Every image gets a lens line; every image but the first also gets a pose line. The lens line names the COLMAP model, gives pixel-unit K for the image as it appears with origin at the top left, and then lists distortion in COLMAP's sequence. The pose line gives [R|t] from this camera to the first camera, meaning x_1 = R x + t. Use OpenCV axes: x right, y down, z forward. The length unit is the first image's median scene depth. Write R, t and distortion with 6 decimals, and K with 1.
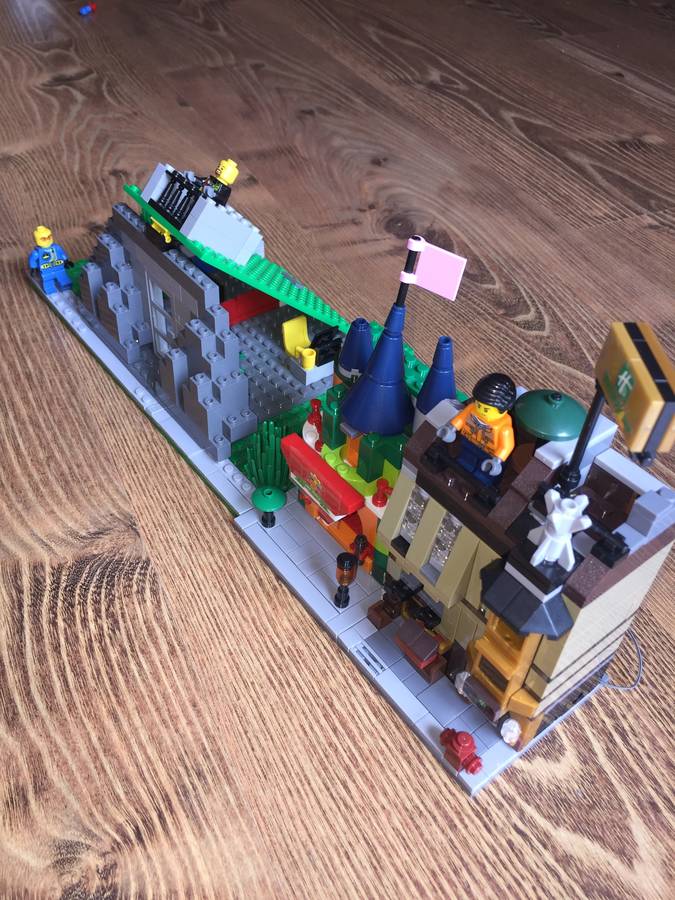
lens RADIAL K [[792.9, 0, 327.2], [0, 792.9, 451.7], [0, 0, 1]] dist [0.086599, -0.158979]
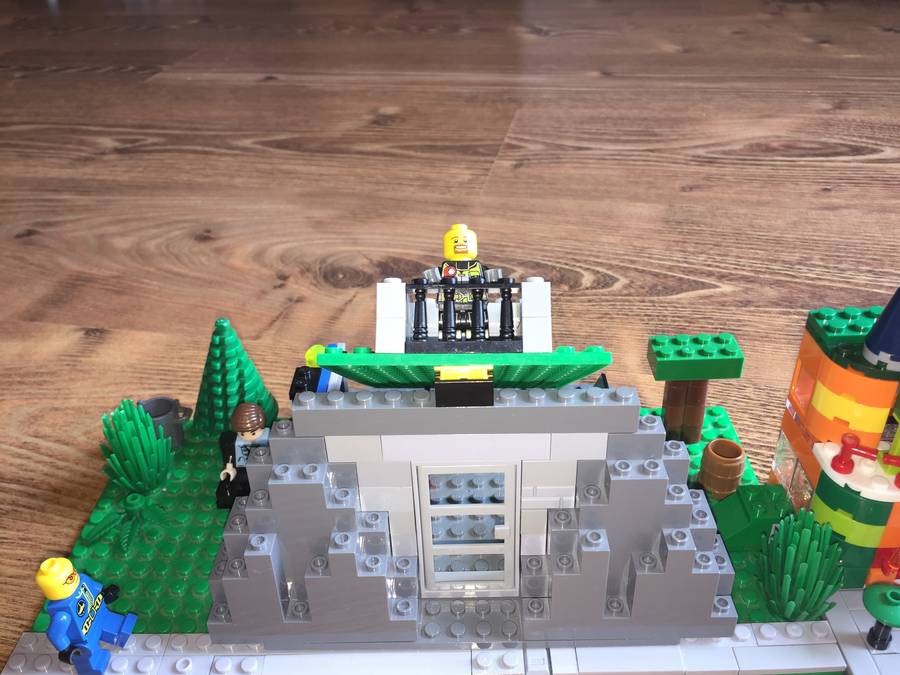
lens RADIAL K [[783.7, 0, 449.9], [0, 783.7, 354.5], [0, 0, 1]] dist [0.073924, -0.122607]
pose [[0.604086, -0.501398, 0.619419, -0.643900], [0.590863, 0.803366, 0.074059, -0.397817], [-0.534753, 0.321254, 0.781559, 0.687798]]
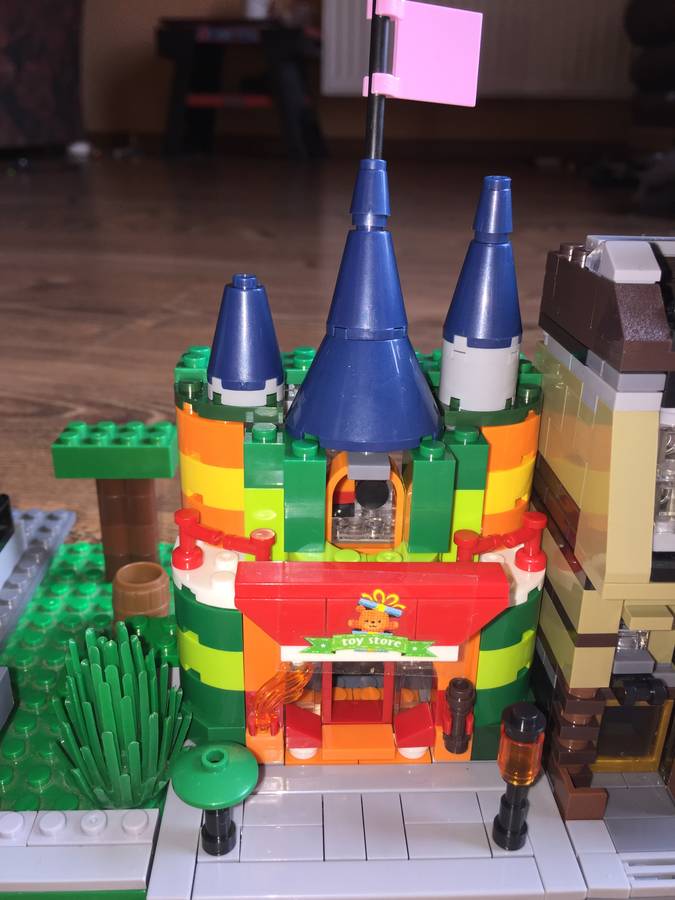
lens RADIAL K [[799.2, 0, 337.5], [0, 799.2, 450.0], [0, 0, 1]] dist [0.078531, -0.162931]
pose [[0.579034, -0.342285, 0.739973, -0.312272], [0.563810, 0.823710, -0.060167, -0.017907], [-0.588929, 0.452044, 0.669940, 0.680477]]
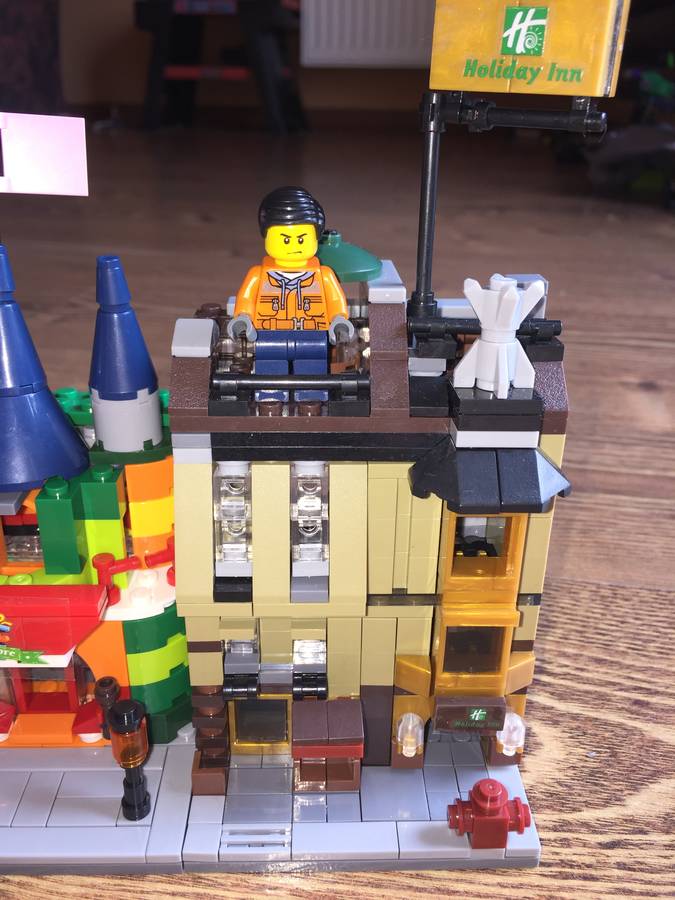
lens RADIAL K [[799.2, 0, 337.5], [0, 799.2, 450.0], [0, 0, 1]] dist [0.078531, -0.162931]
pose [[0.588486, -0.371632, 0.718034, -0.212006], [0.562984, 0.825768, -0.034019, 0.087256], [-0.580287, 0.424261, 0.695176, 0.458599]]
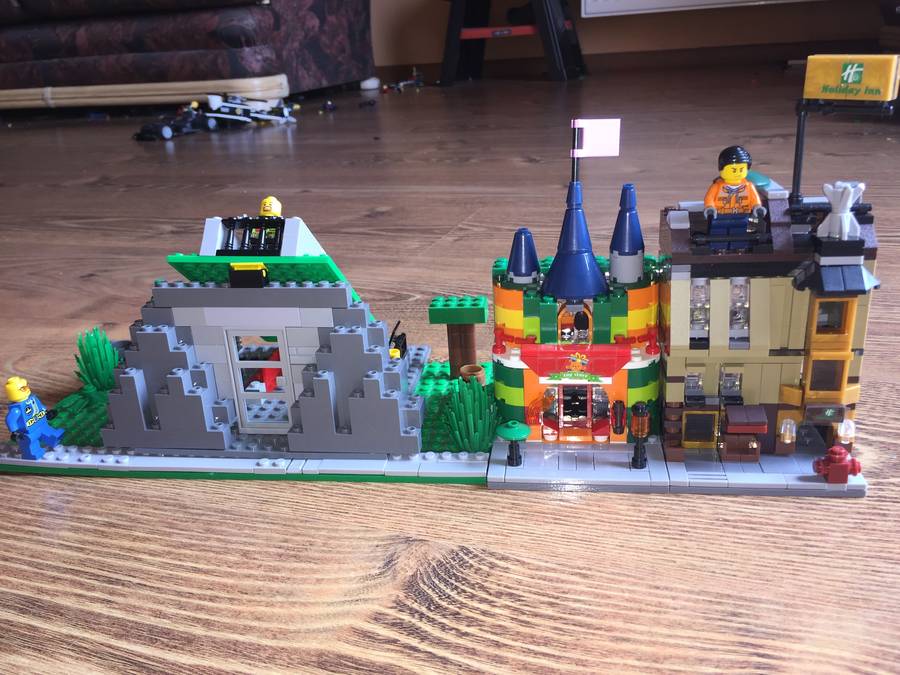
lens RADIAL K [[792.9, 0, 450.0], [0, 792.9, 337.5], [0, 0, 1]] dist [0.086599, -0.158979]
pose [[0.706819, -0.339574, 0.620561, -0.779437], [0.549457, 0.816061, -0.179280, 0.108008], [-0.445537, 0.467690, 0.763389, 0.244673]]
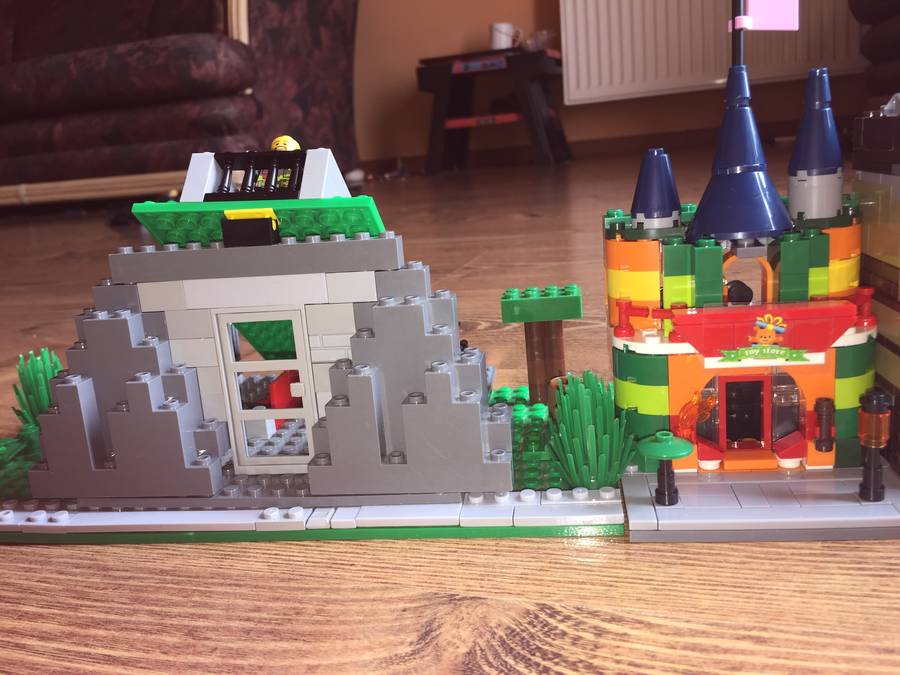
lens RADIAL K [[792.9, 0, 450.0], [0, 792.9, 337.5], [0, 0, 1]] dist [0.086599, -0.158979]
pose [[0.704318, -0.271337, 0.655982, -0.644283], [0.567459, 0.770417, -0.290600, 0.087131], [-0.426529, 0.576918, 0.696591, 0.640607]]
